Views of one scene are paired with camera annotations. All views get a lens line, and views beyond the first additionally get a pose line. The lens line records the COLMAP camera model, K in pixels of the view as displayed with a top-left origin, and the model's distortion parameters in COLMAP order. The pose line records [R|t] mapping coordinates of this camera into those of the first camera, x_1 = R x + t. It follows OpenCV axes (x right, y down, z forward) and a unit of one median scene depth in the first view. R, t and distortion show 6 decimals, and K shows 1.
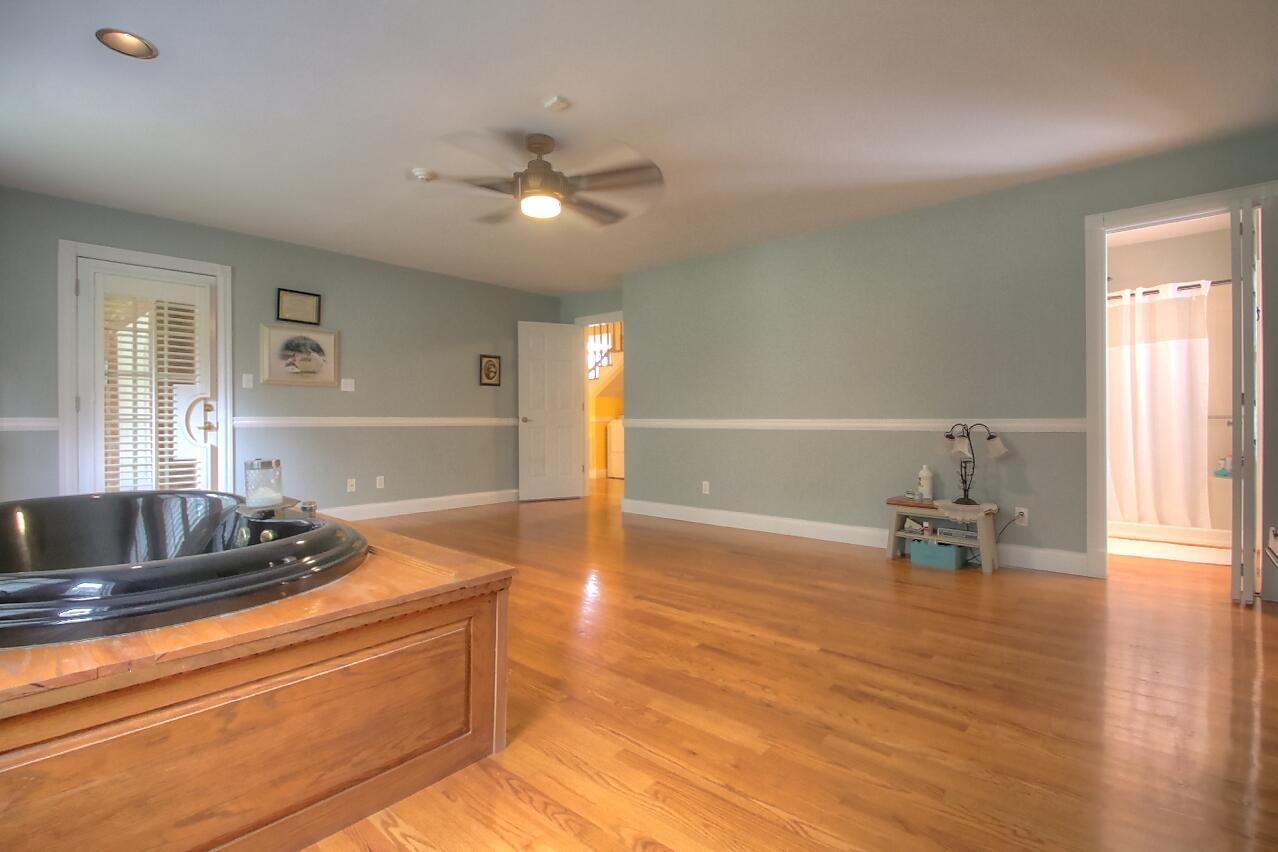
lens RADIAL K [[589.6, 0, 646.8], [0, 589.6, 419.8], [0, 0, 1]] dist [0.012676, -0.025188]
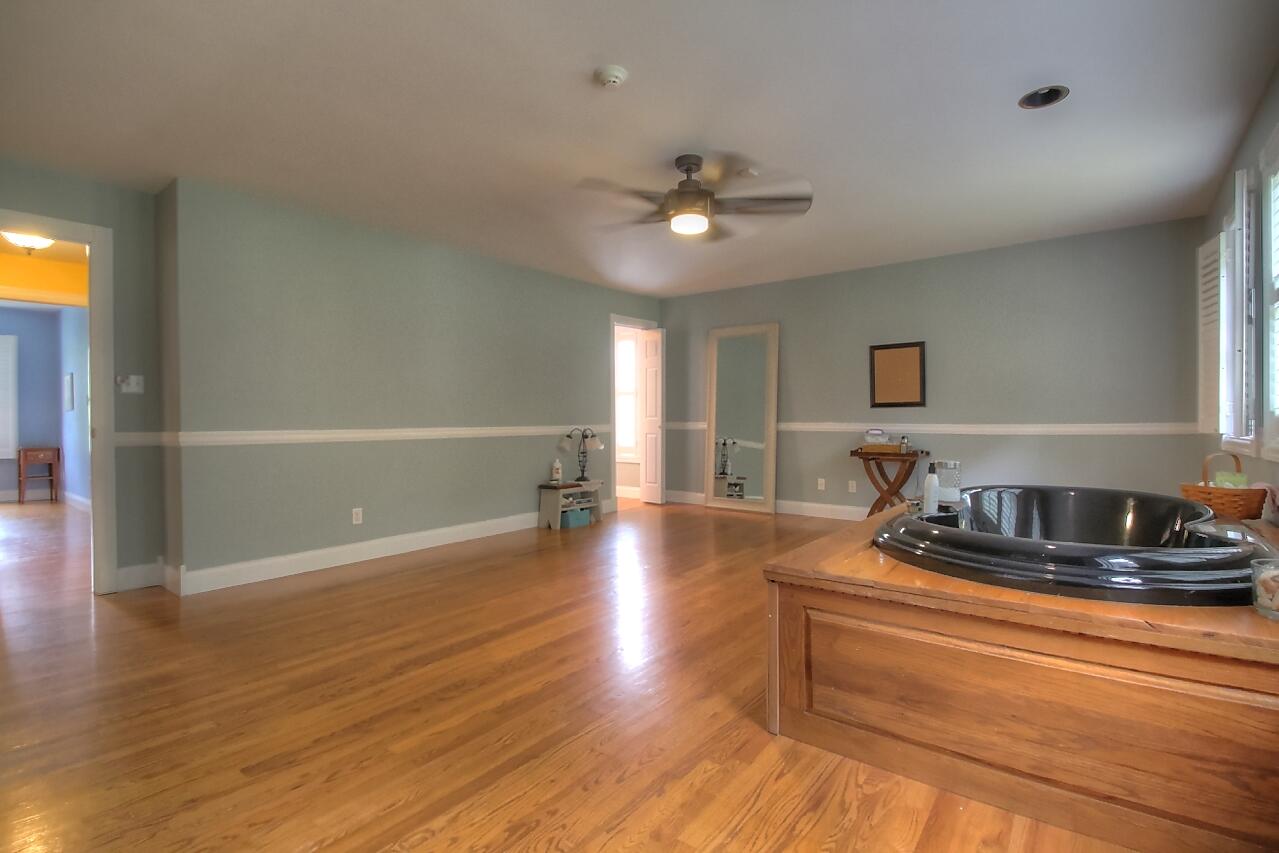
lens RADIAL K [[590.0, 0, 647.3], [0, 590.0, 420.3], [0, 0, 1]] dist [0.012676, -0.025188]
pose [[-0.057587, 0.009917, 0.998291, -0.990094], [0.021059, 0.999740, -0.008717, 0.003354], [-0.998118, 0.020521, -0.057781, 0.916440]]
